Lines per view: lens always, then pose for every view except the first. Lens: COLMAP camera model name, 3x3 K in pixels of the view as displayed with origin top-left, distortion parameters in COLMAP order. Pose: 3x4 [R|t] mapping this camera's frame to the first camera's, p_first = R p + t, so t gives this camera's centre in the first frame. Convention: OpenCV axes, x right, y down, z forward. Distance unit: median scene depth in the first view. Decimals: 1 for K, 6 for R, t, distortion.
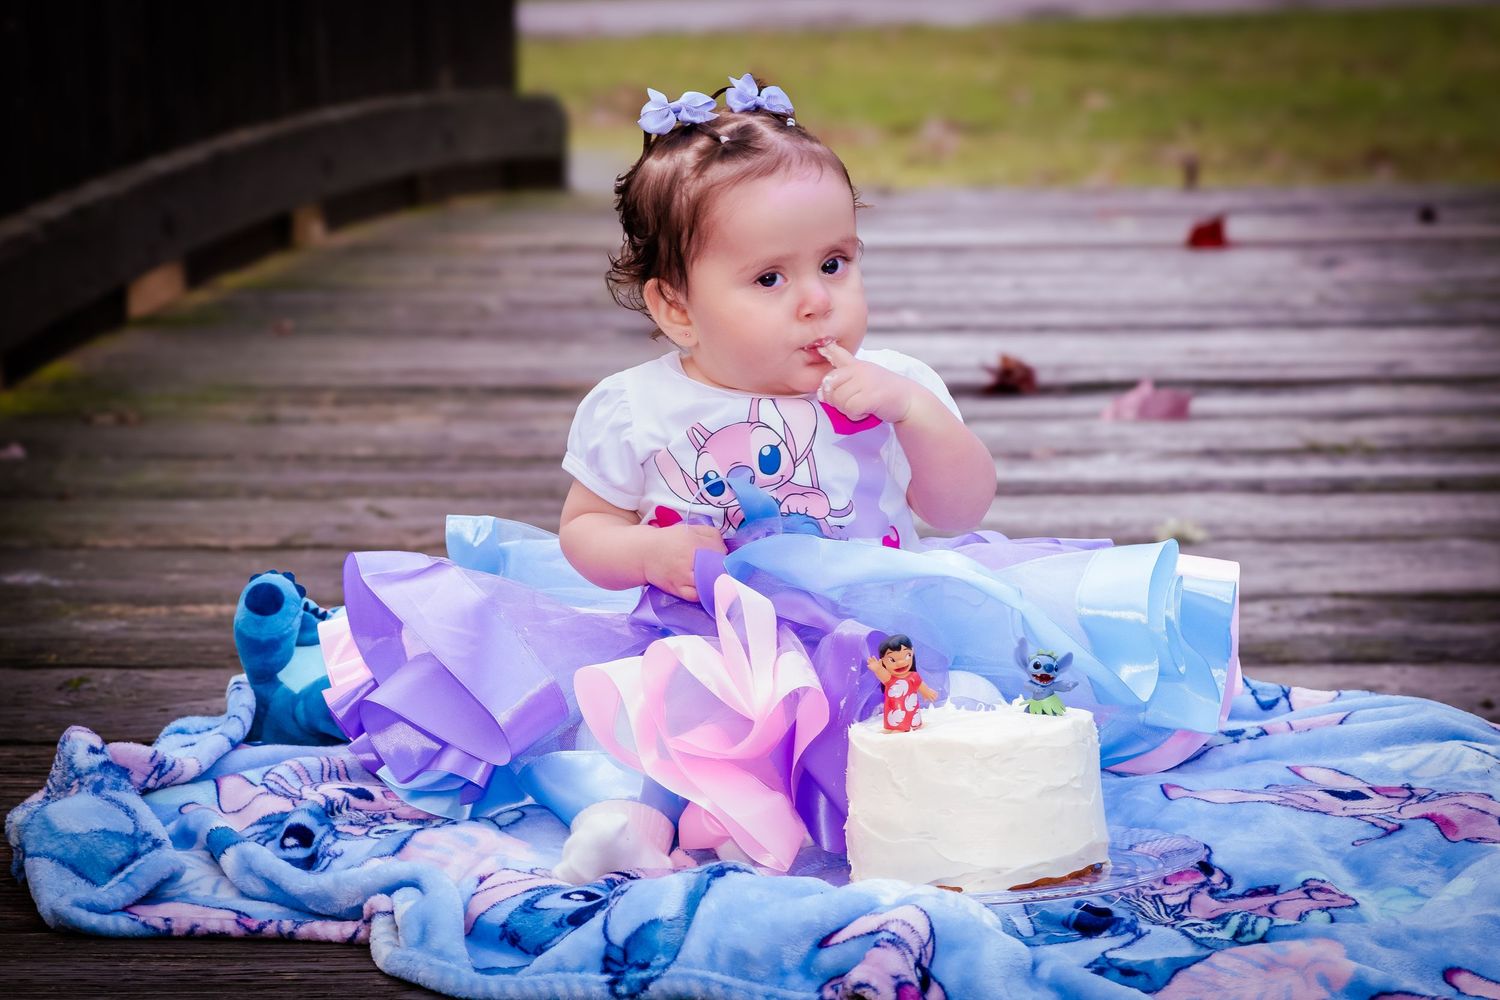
lens RADIAL K [[5491.8, 0, 749.6], [0, 5491.8, 499.4], [0, 0, 1]] dist [-0.266078, 0.000000]
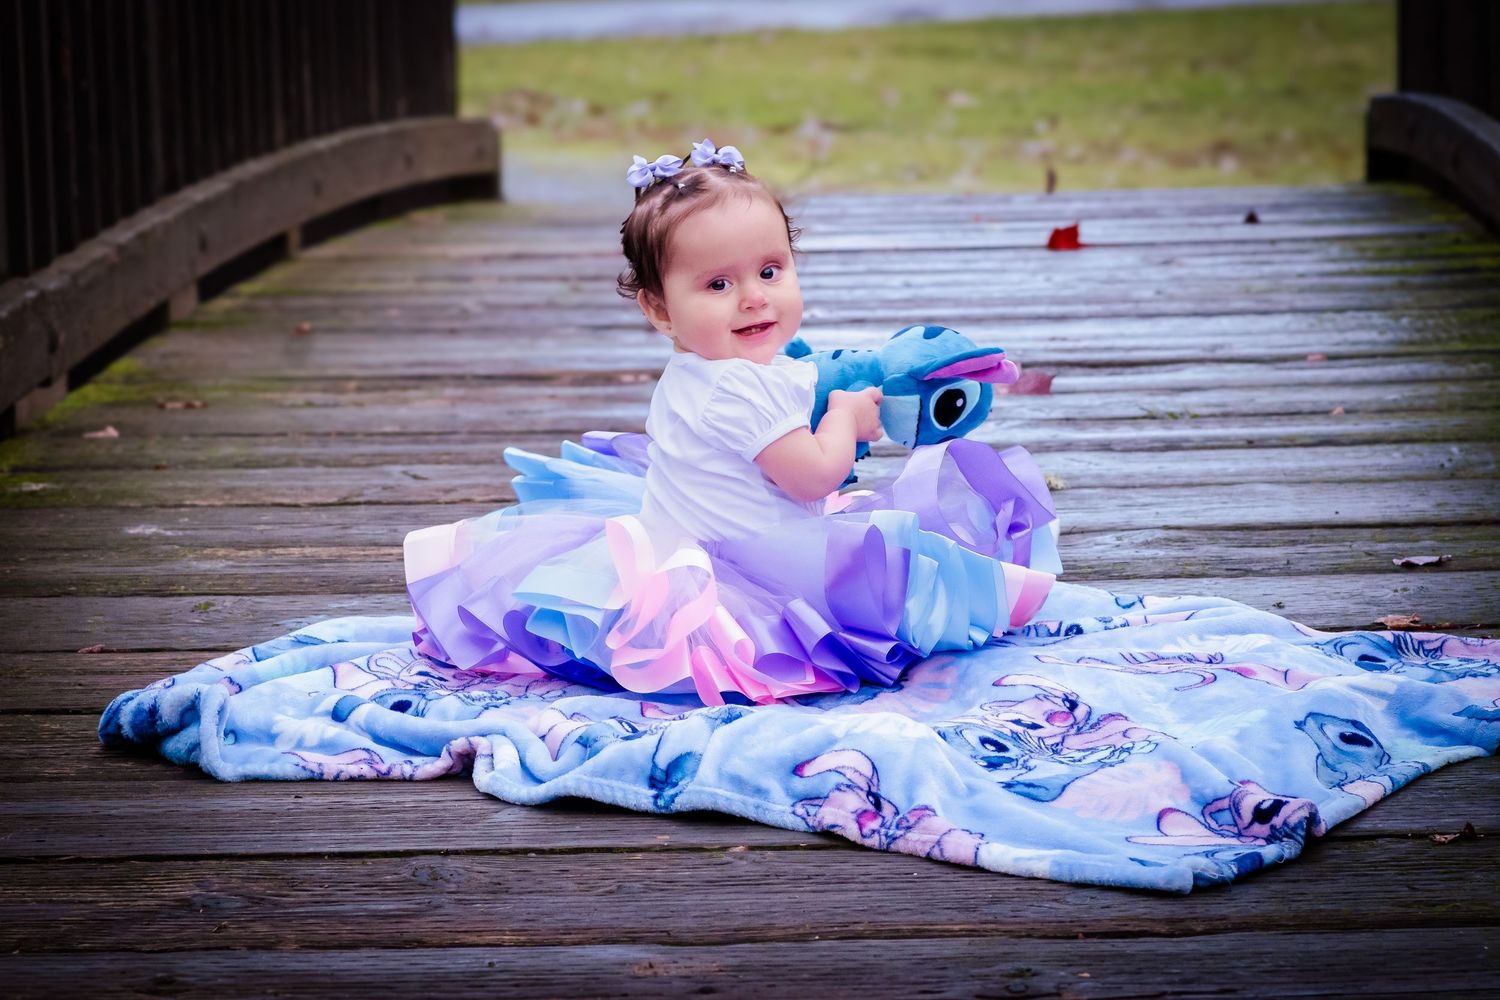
lens RADIAL K [[5491.8, 0, 750.1], [0, 5491.8, 499.9], [0, 0, 1]] dist [-0.266078, 0.000000]
pose [[0.999589, -0.013834, 0.025120, -0.019904], [0.013746, 0.999899, 0.003675, 0.003963], [-0.025169, -0.003329, 0.999678, -0.245540]]
